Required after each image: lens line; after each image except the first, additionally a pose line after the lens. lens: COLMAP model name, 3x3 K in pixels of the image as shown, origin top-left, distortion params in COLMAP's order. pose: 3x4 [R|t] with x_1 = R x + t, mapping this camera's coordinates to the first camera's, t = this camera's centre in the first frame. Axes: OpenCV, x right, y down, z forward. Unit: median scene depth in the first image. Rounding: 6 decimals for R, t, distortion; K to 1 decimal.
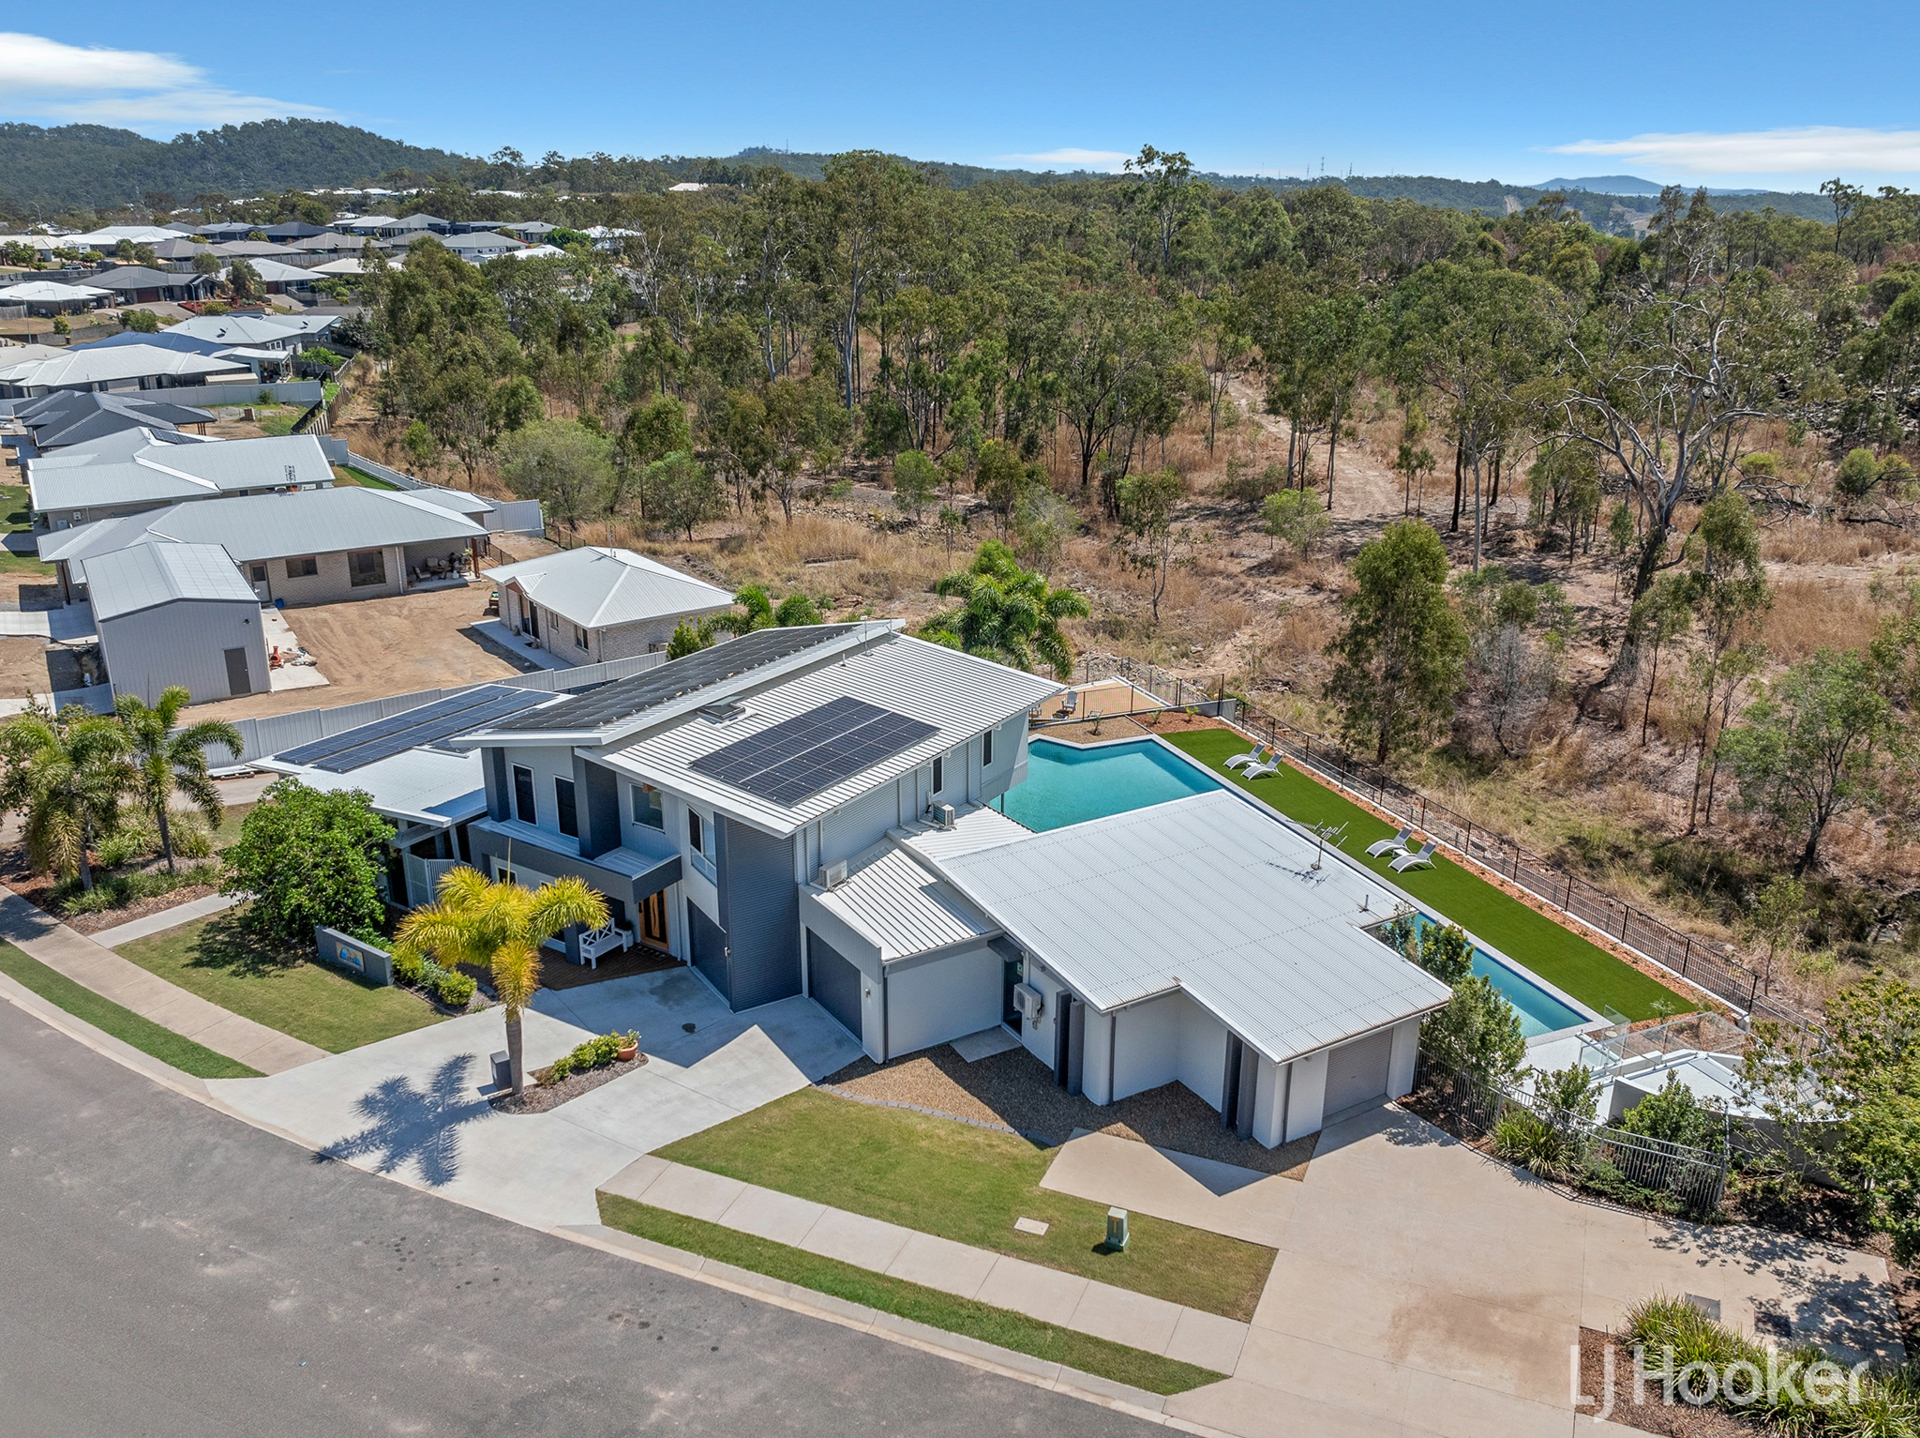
lens RADIAL K [[1593.9, 0, 960.4], [0, 1593.9, 691.0], [0, 0, 1]] dist [-0.054399, -0.002105]
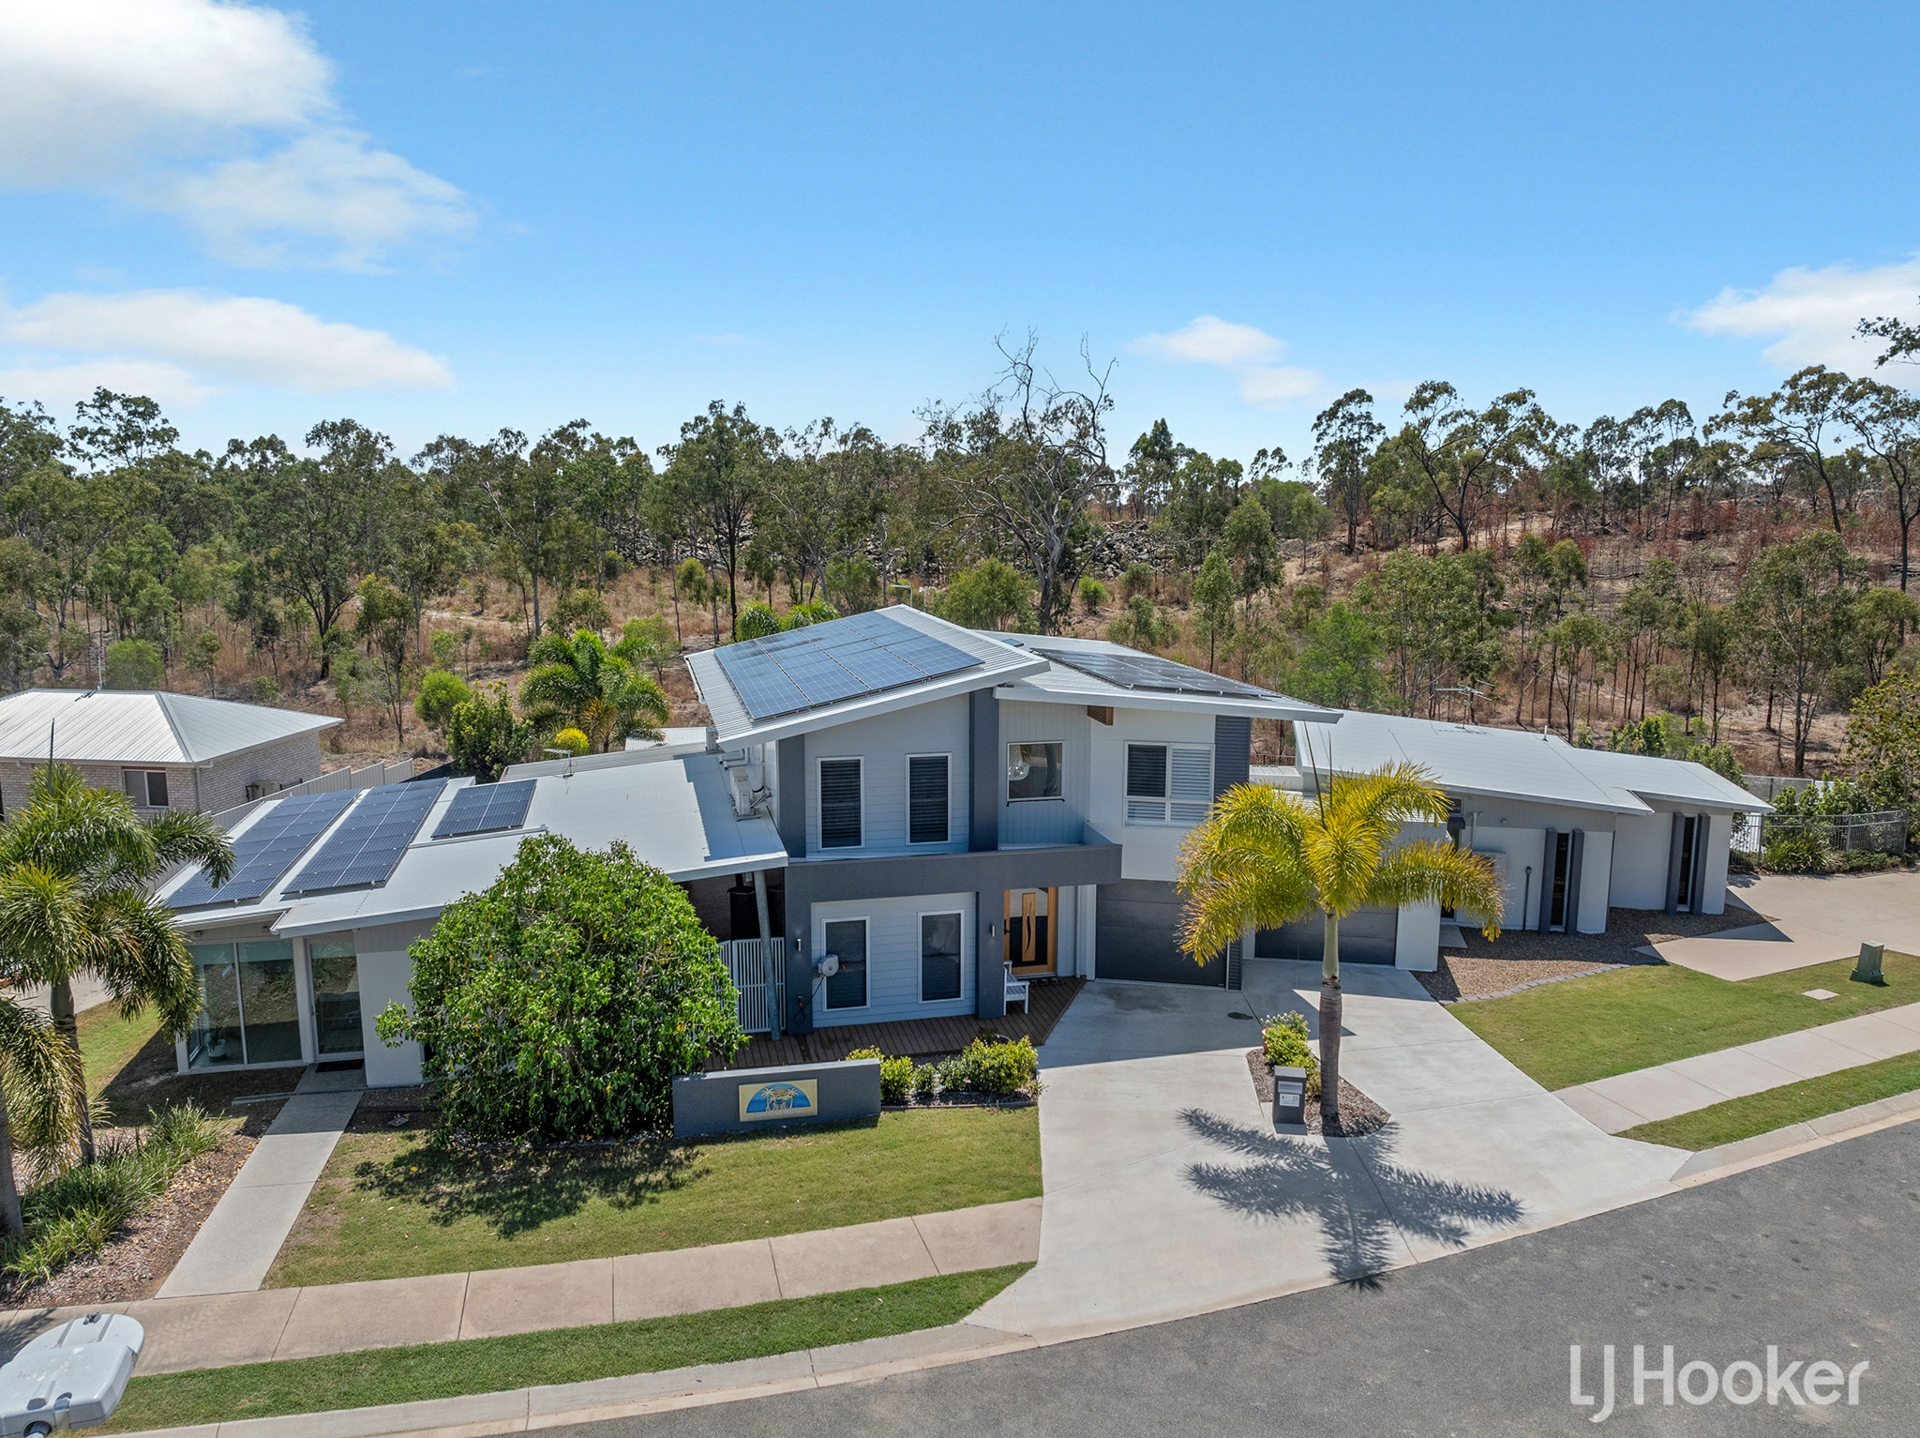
lens RADIAL K [[1346.3, 0, 960.0], [0, 1346.3, 719.0], [0, 0, 1]] dist [-0.041306, -0.002602]
pose [[0.688384, -0.122012, 0.715011, -0.794300], [0.230036, 0.971588, -0.055675, 0.091143], [-0.687903, 0.202804, 0.696893, 0.701315]]
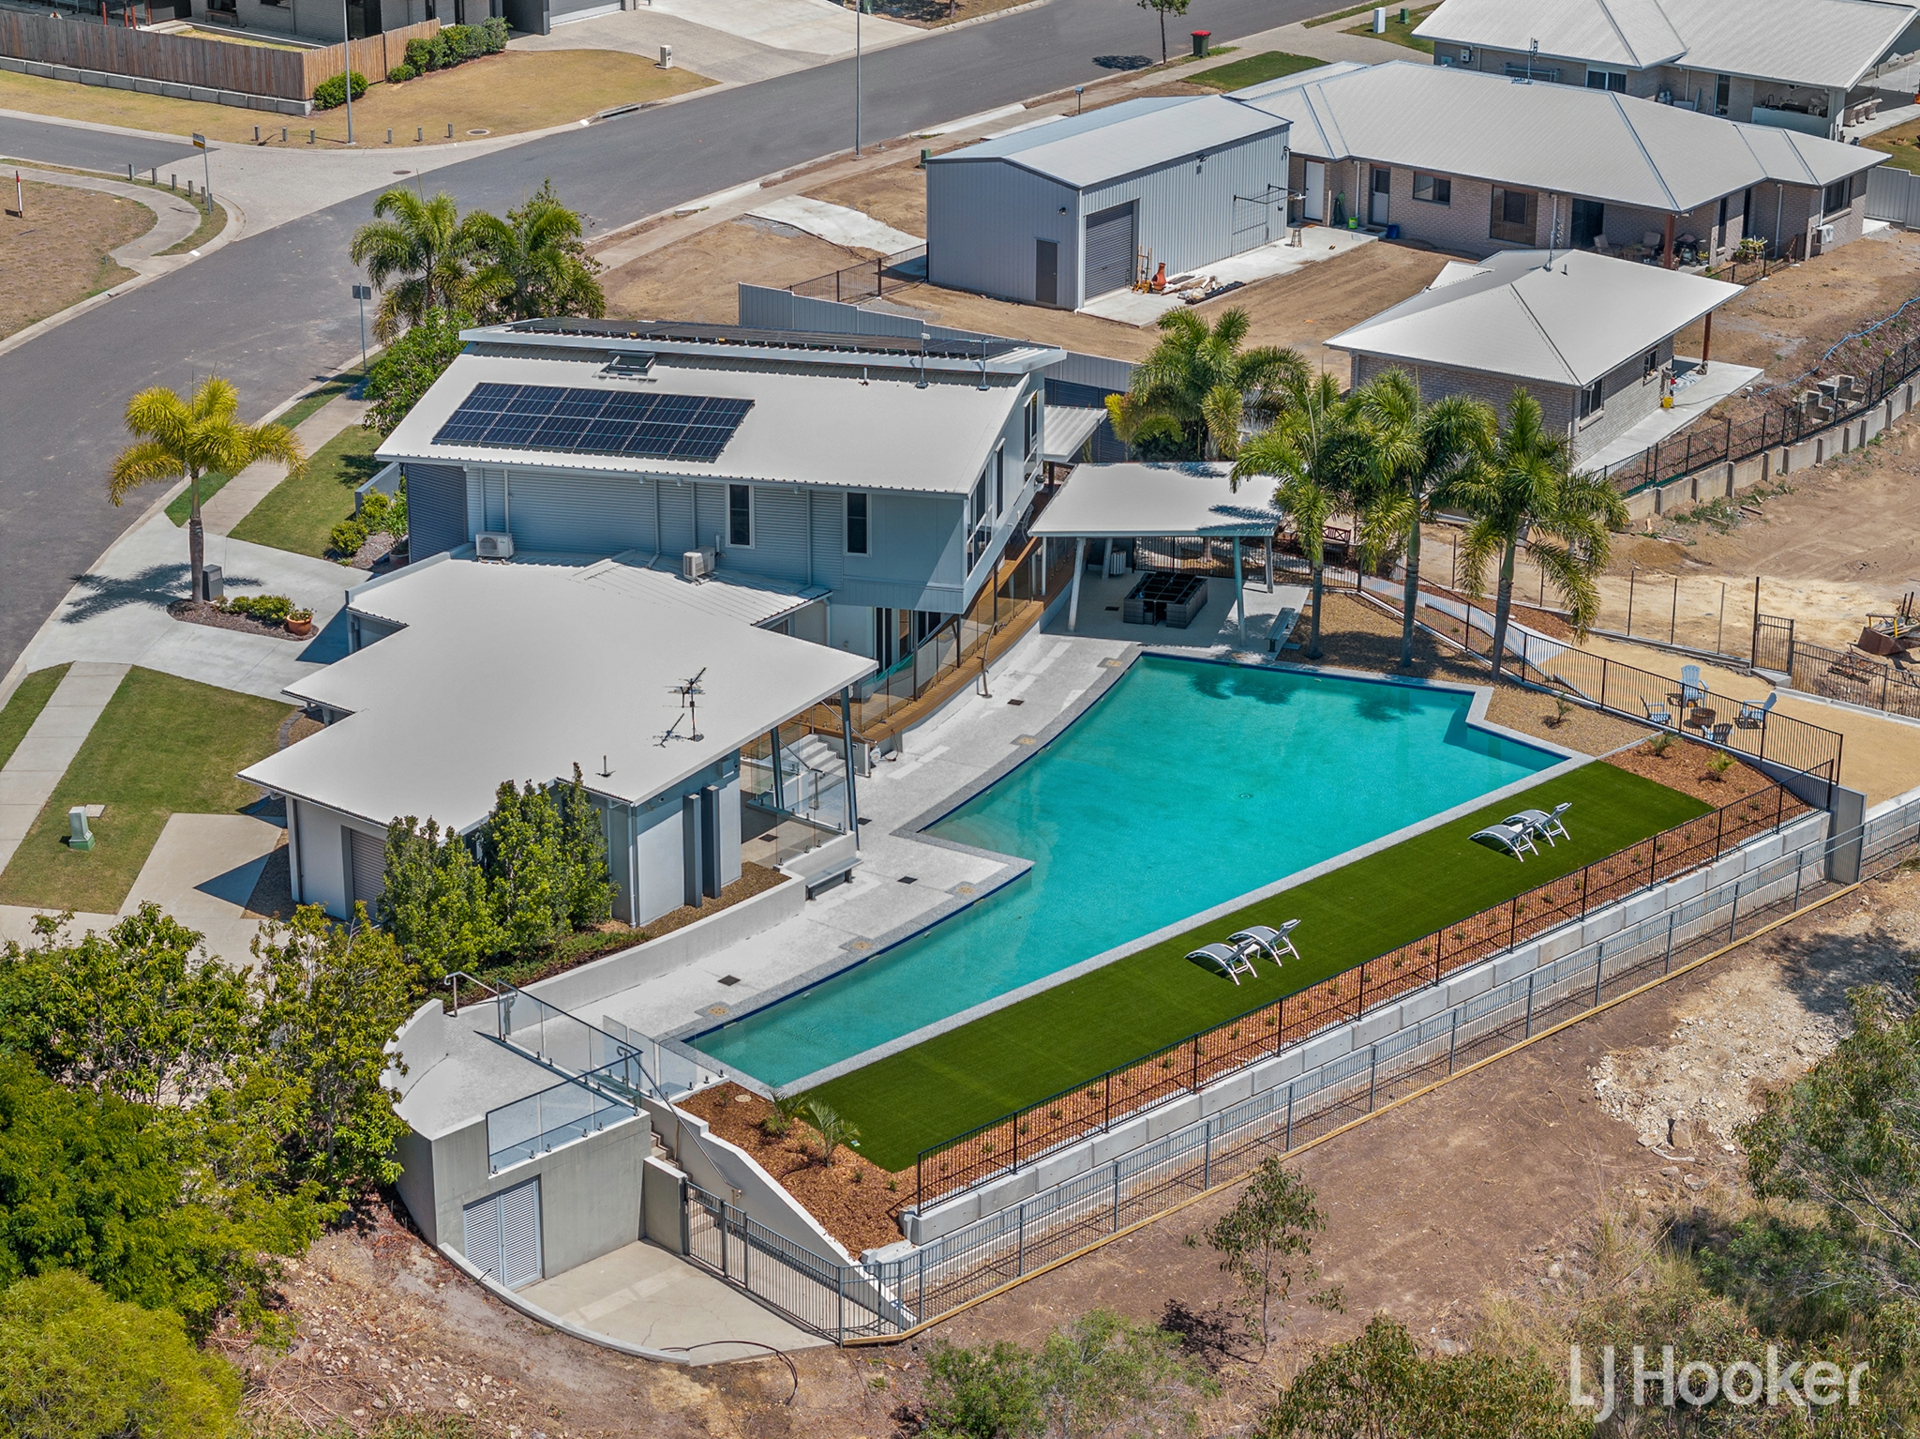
lens RADIAL K [[3865.1, 0, 960.0], [0, 3865.1, 719.5], [0, 0, 1]] dist [-0.058974, -0.063316]
pose [[0.358828, 0.330616, -0.872889, 2.215635], [-0.287438, 0.928862, 0.233655, -0.428239], [0.888044, 0.167060, 0.428333, 0.381388]]
